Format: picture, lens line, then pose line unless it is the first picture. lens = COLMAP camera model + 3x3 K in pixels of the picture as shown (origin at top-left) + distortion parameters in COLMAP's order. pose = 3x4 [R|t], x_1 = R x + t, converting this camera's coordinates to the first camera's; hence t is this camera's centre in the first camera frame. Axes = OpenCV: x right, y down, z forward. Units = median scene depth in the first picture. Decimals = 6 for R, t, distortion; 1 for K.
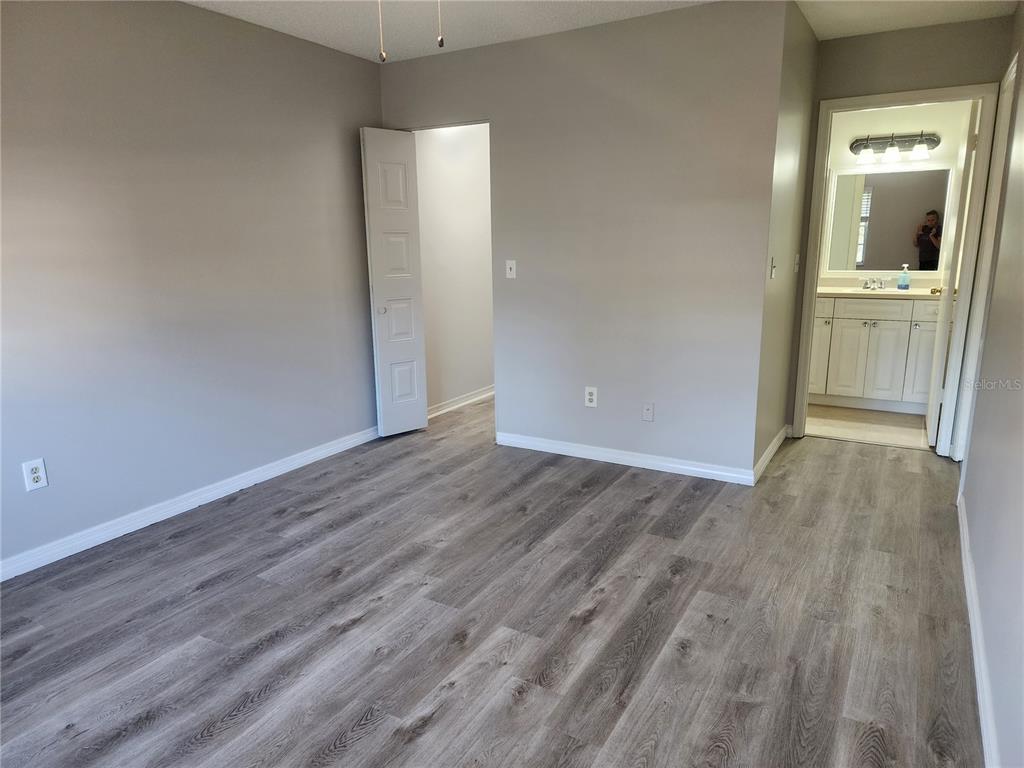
lens RADIAL K [[687.2, 0, 511.1], [0, 687.2, 391.1], [0, 0, 1]] dist [0.072956, -0.075891]
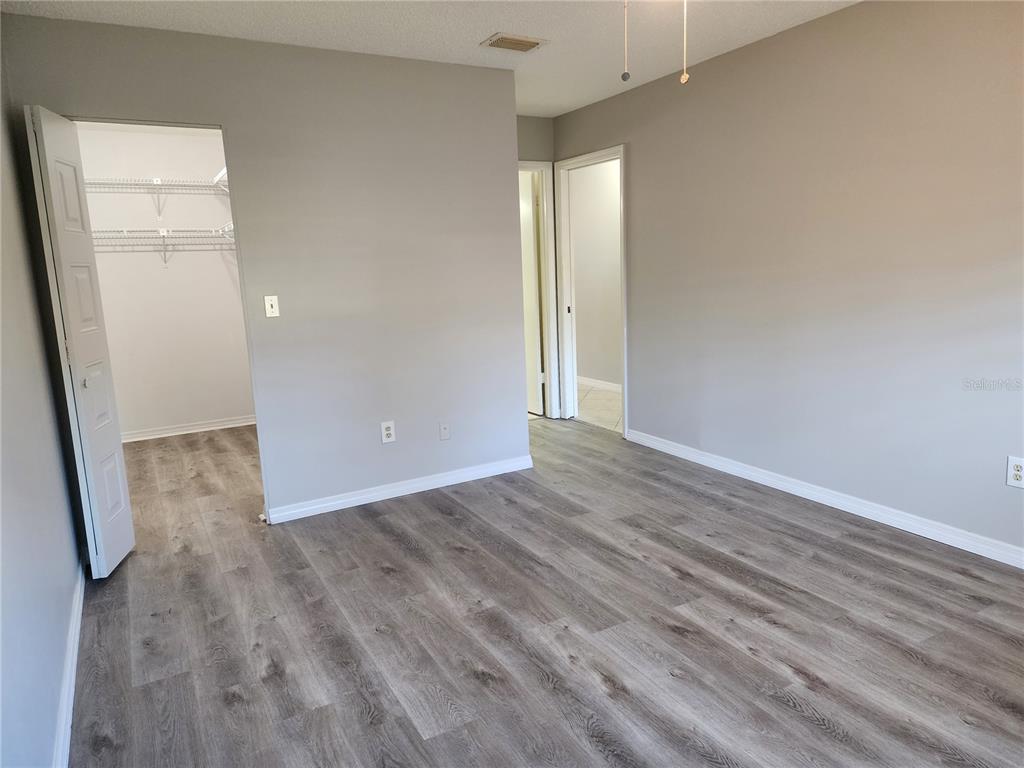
lens RADIAL K [[687.2, 0, 518.7], [0, 687.2, 377.1], [0, 0, 1]] dist [0.072956, -0.075891]
pose [[0.500740, -0.155752, 0.851469, -0.837433], [0.226015, 0.973080, 0.045080, -0.094785], [-0.835569, 0.169871, 0.522463, 0.484641]]
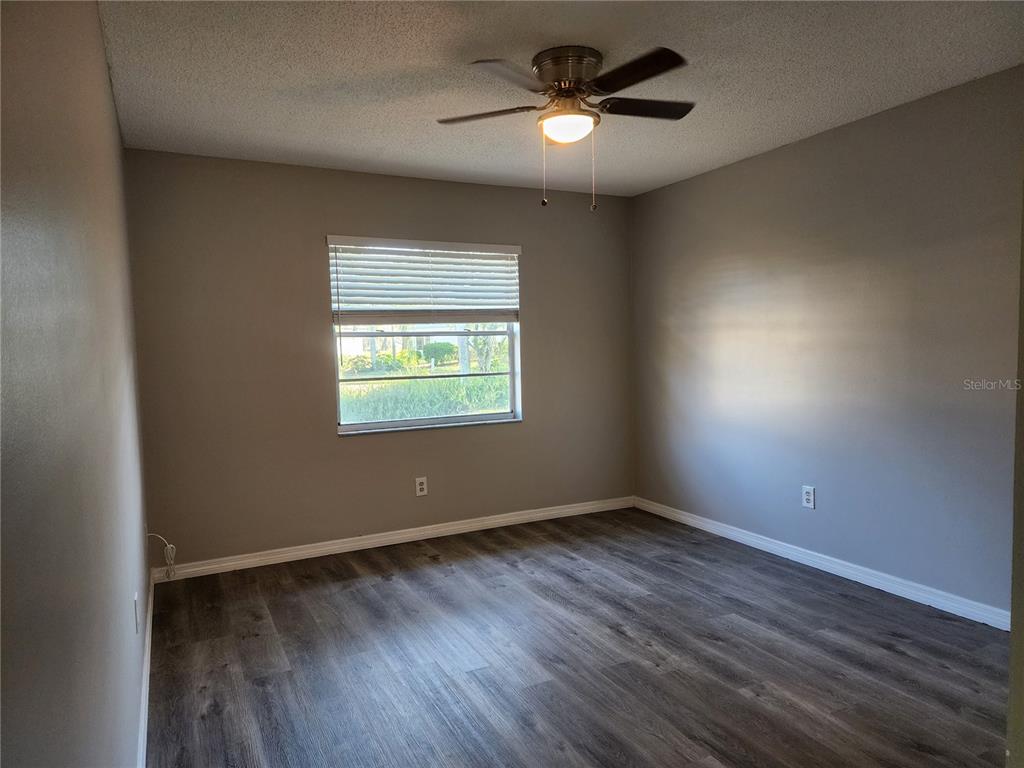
lens RADIAL K [[687.2, 0, 517.2], [0, 687.2, 395.2], [0, 0, 1]] dist [0.072956, -0.075891]
pose [[-0.544846, 0.086726, -0.834040, 0.753295], [-0.157379, 0.966386, 0.203297, -0.261183], [0.823635, 0.242026, -0.512882, 1.183017]]
